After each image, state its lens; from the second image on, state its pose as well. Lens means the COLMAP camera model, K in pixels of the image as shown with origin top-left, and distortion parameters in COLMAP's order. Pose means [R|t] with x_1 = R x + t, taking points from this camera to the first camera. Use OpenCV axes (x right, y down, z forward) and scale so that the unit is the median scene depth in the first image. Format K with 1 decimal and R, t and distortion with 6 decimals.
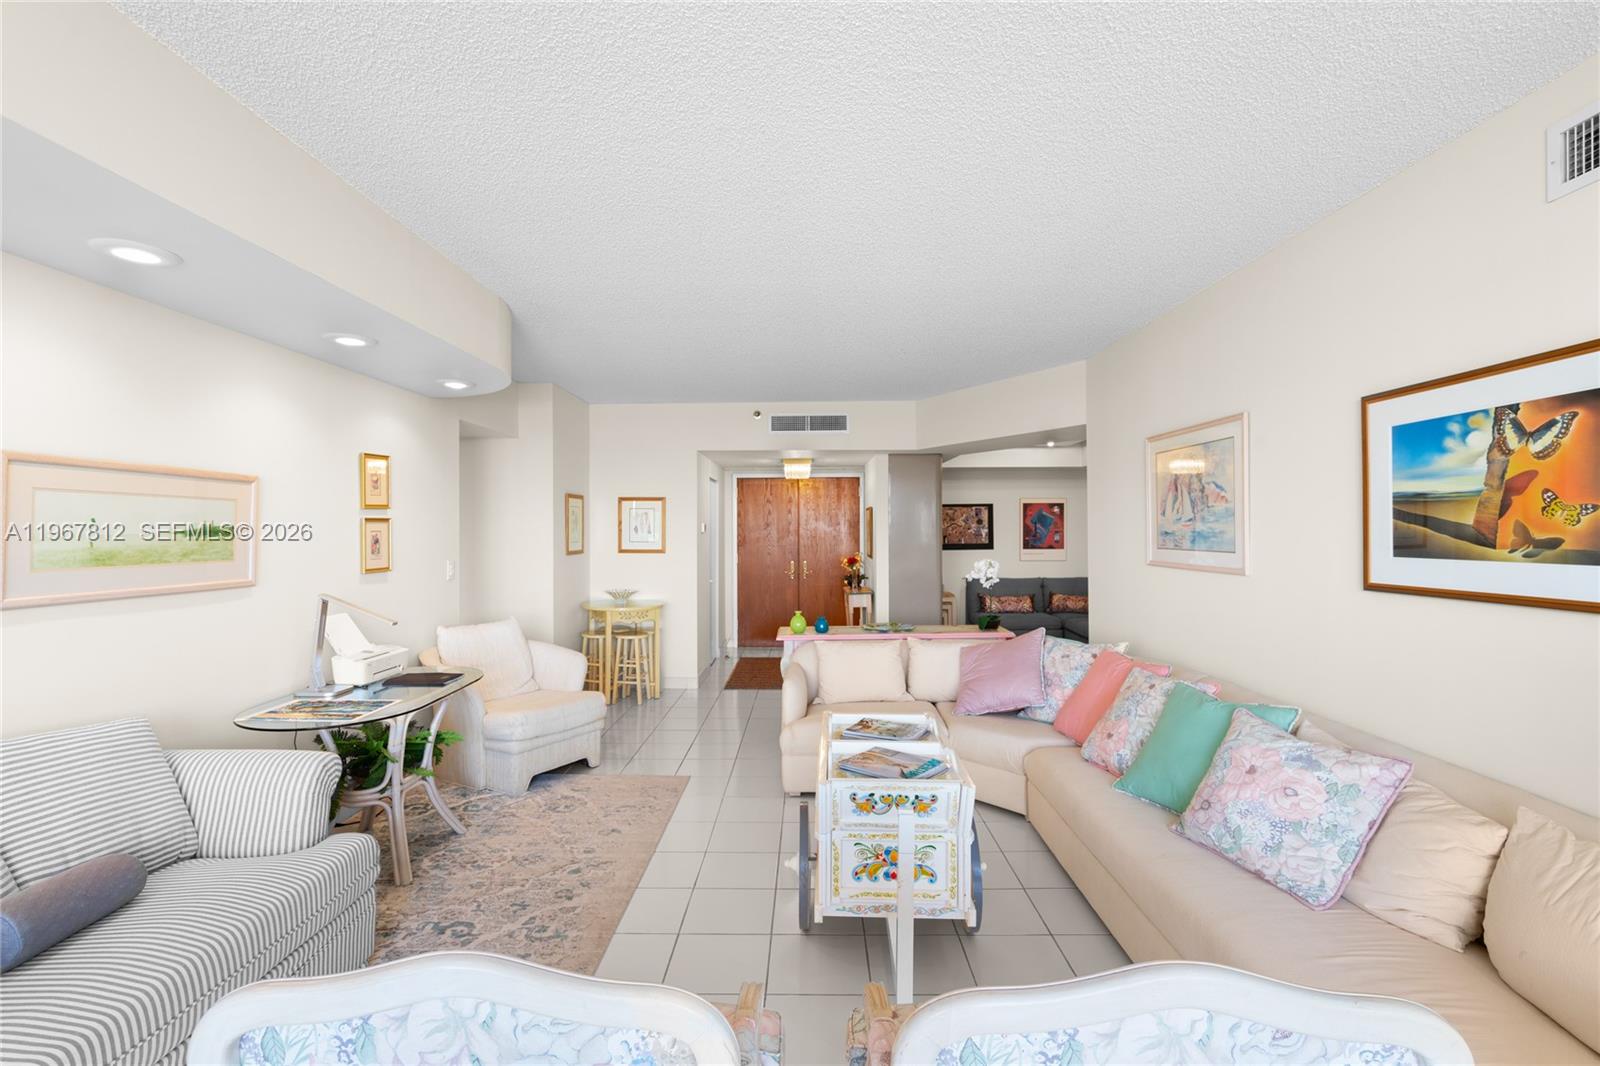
lens RADIAL K [[718.2, 0, 803.8], [0, 718.2, 530.1], [0, 0, 1]] dist [-0.005546, 0.001703]
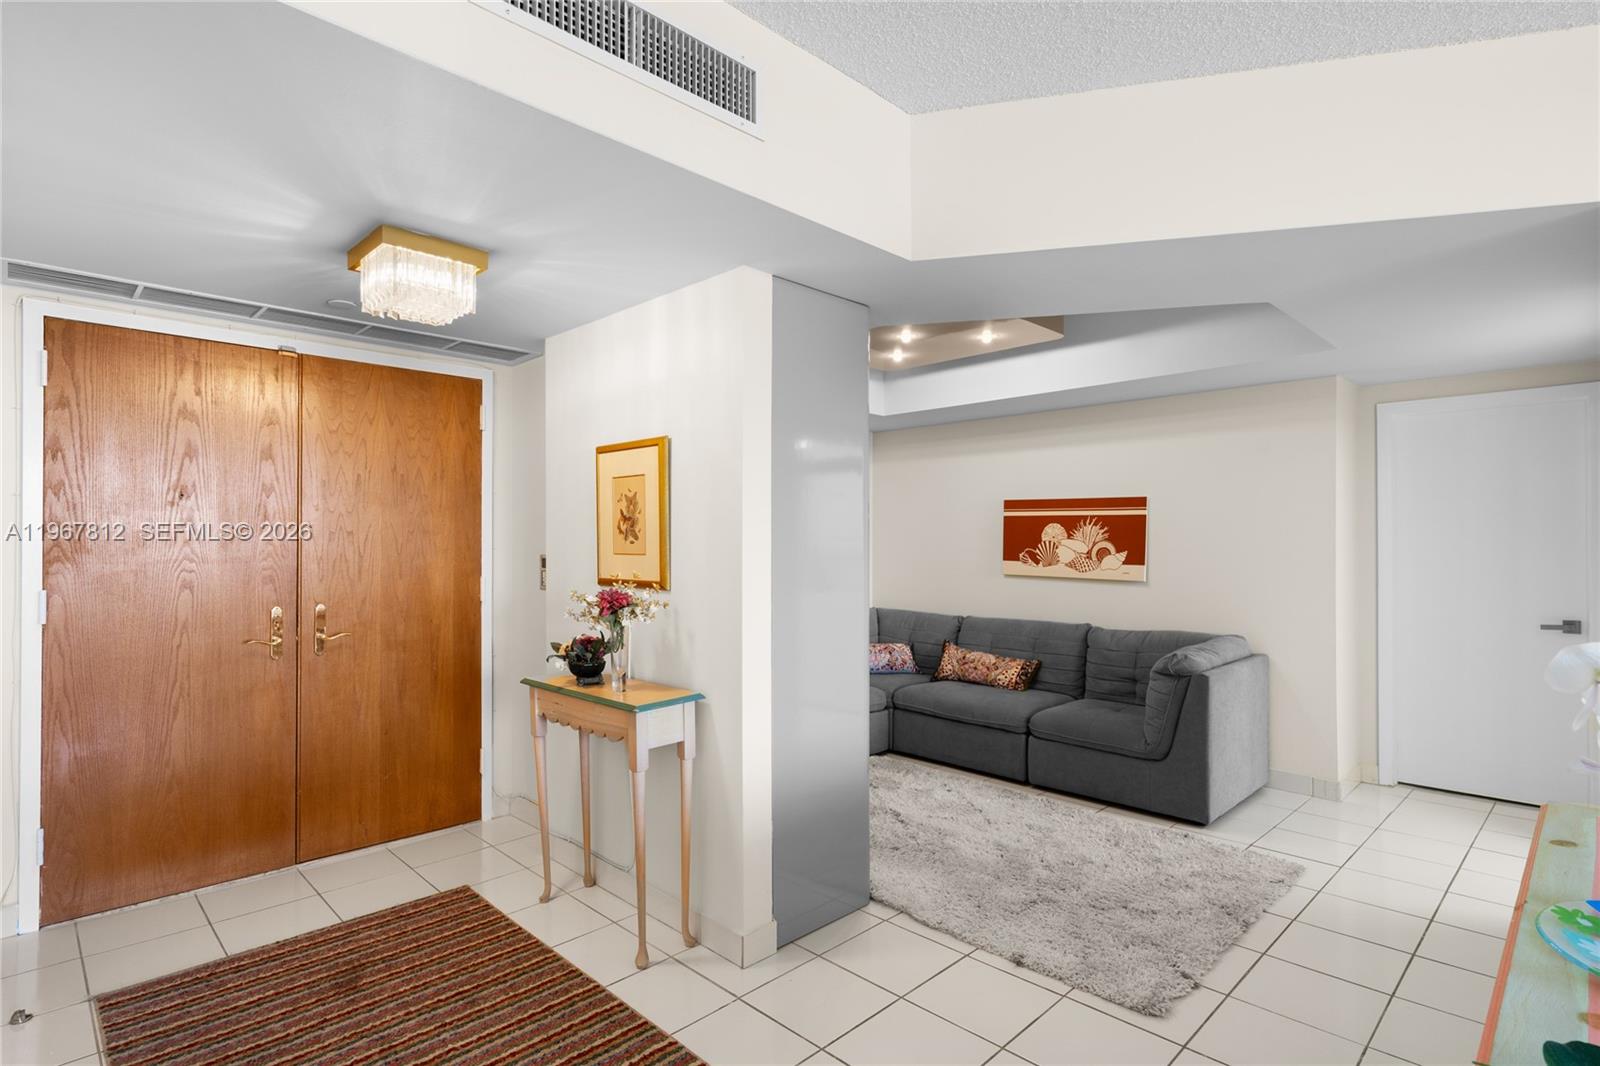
lens RADIAL K [[802.2, 0, 800.0], [0, 802.2, 533.0], [0, 0, 1]] dist [-0.001729, 0.000809]
pose [[0.704573, 0.013195, 0.709508, -0.184842], [-0.002669, 0.999869, -0.015944, 0.026736], [-0.709626, 0.009340, 0.704517, 1.002132]]
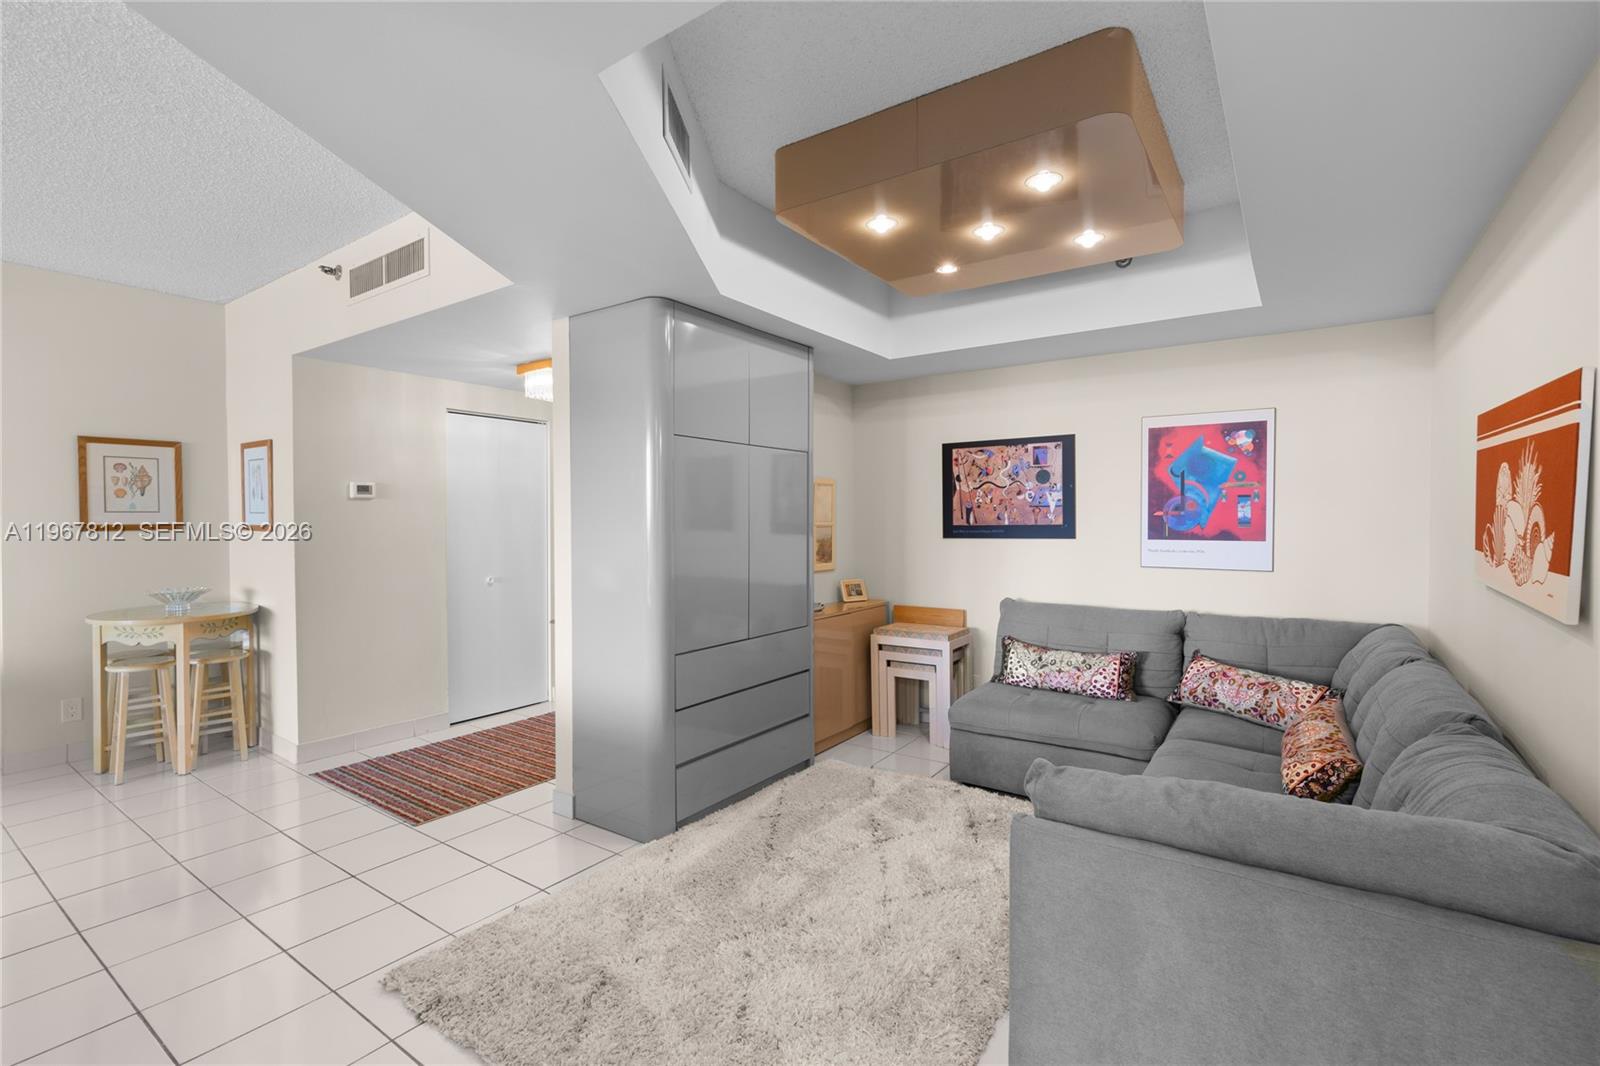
lens RADIAL K [[718.2, 0, 803.8], [0, 718.2, 530.1], [0, 0, 1]] dist [-0.005546, 0.001703]
pose [[0.828726, 0.011851, -0.559529, 0.666573], [-0.000727, 0.999798, 0.020100, 0.023111], [0.559654, -0.016251, 0.828567, 0.976454]]
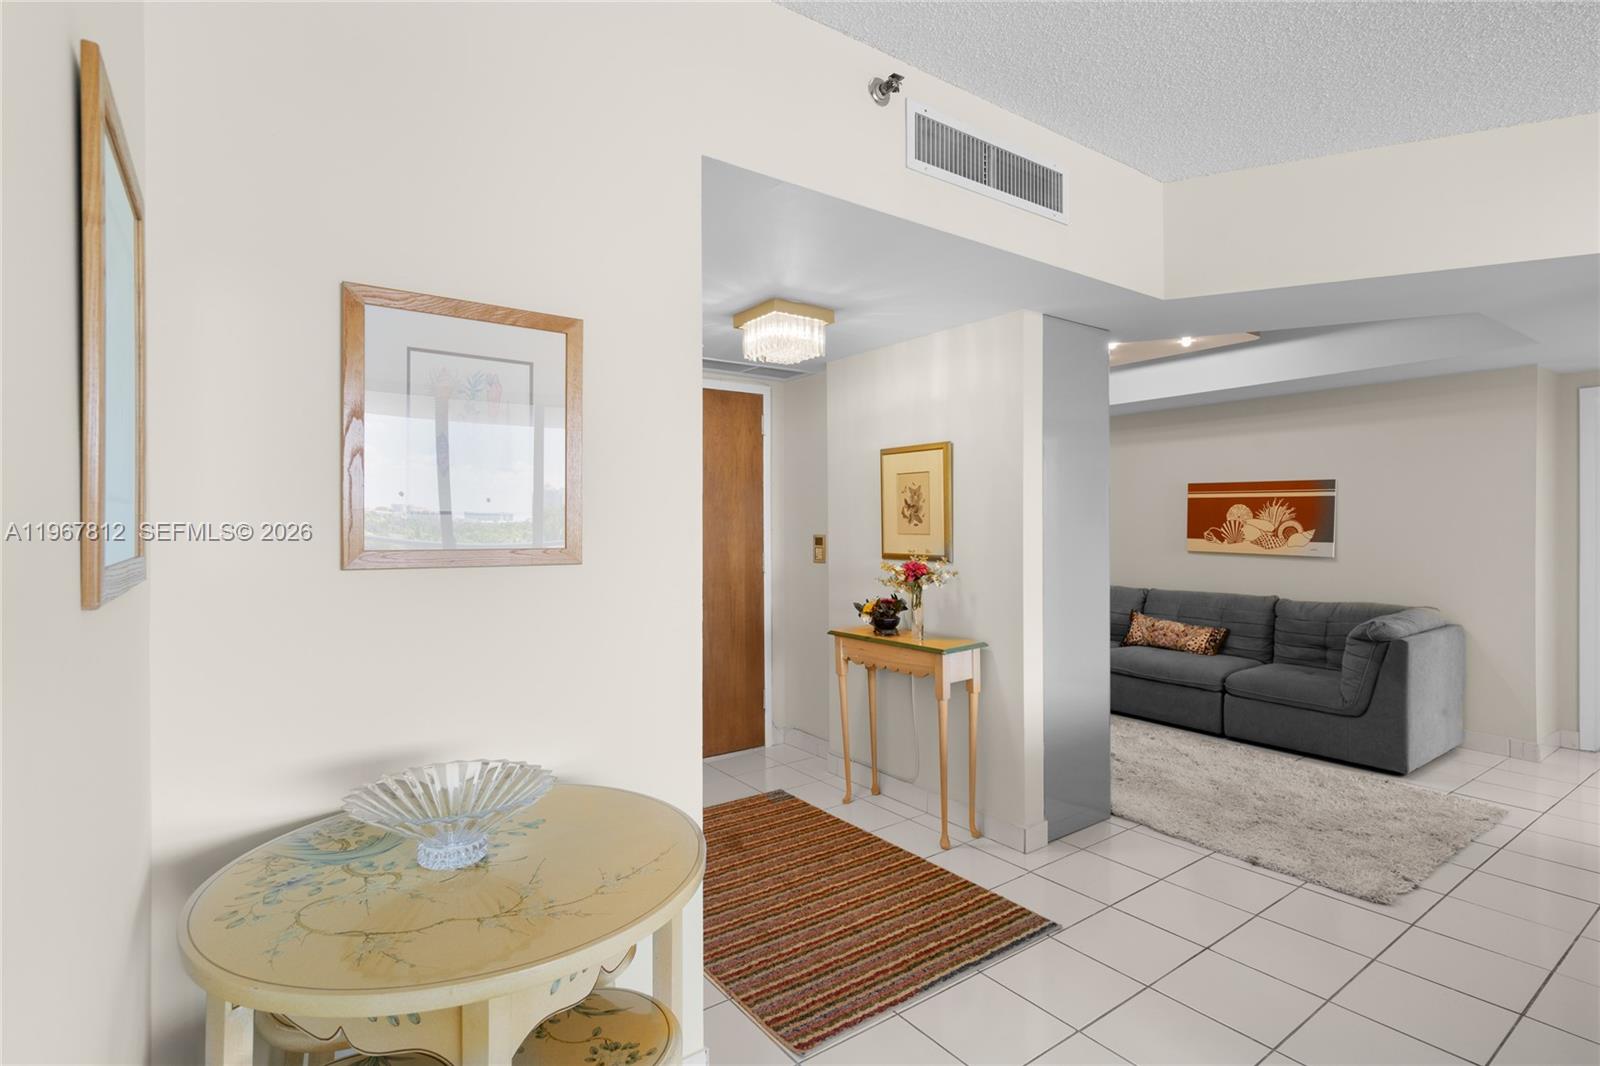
lens RADIAL K [[779.4, 0, 798.5], [0, 779.4, 522.8], [0, 0, 1]] dist [0.002053, 0.000441]
pose [[0.803593, -0.000506, 0.595179, -0.368474], [0.002197, 0.999995, -0.002117, 0.024101], [-0.595175, 0.003009, 0.803591, 0.984635]]
